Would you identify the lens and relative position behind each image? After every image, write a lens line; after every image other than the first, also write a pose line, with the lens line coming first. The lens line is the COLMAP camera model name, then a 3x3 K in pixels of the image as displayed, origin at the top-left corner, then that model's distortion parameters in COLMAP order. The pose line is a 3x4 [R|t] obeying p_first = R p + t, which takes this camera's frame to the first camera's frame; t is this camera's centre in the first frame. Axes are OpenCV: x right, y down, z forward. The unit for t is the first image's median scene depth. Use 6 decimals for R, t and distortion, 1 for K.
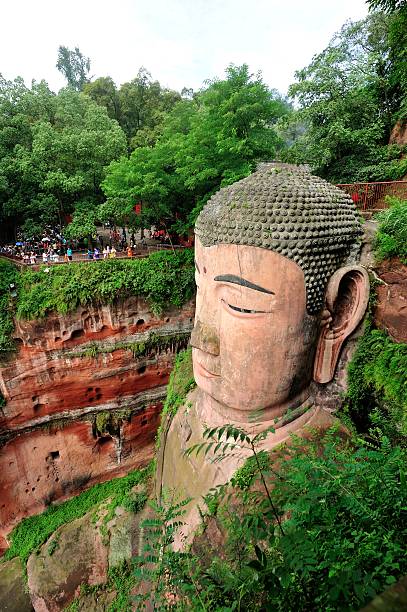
lens RADIAL K [[343.8, 0, 206.3], [0, 343.8, 303.7], [0, 0, 1]] dist [-0.063615, 0.000705]
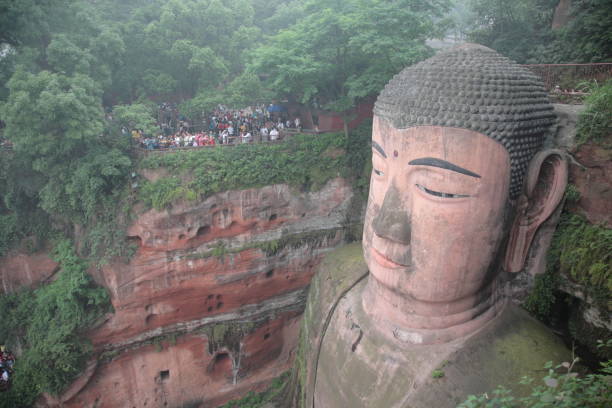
lens RADIAL K [[424.8, 0, 310.5], [0, 424.8, 203.4], [0, 0, 1]] dist [-0.104979, 0.045811]
pose [[0.999254, -0.004101, 0.038395, -0.277283], [0.004026, 0.999990, 0.002041, 0.034889], [-0.038403, -0.001885, 0.999261, -0.145956]]
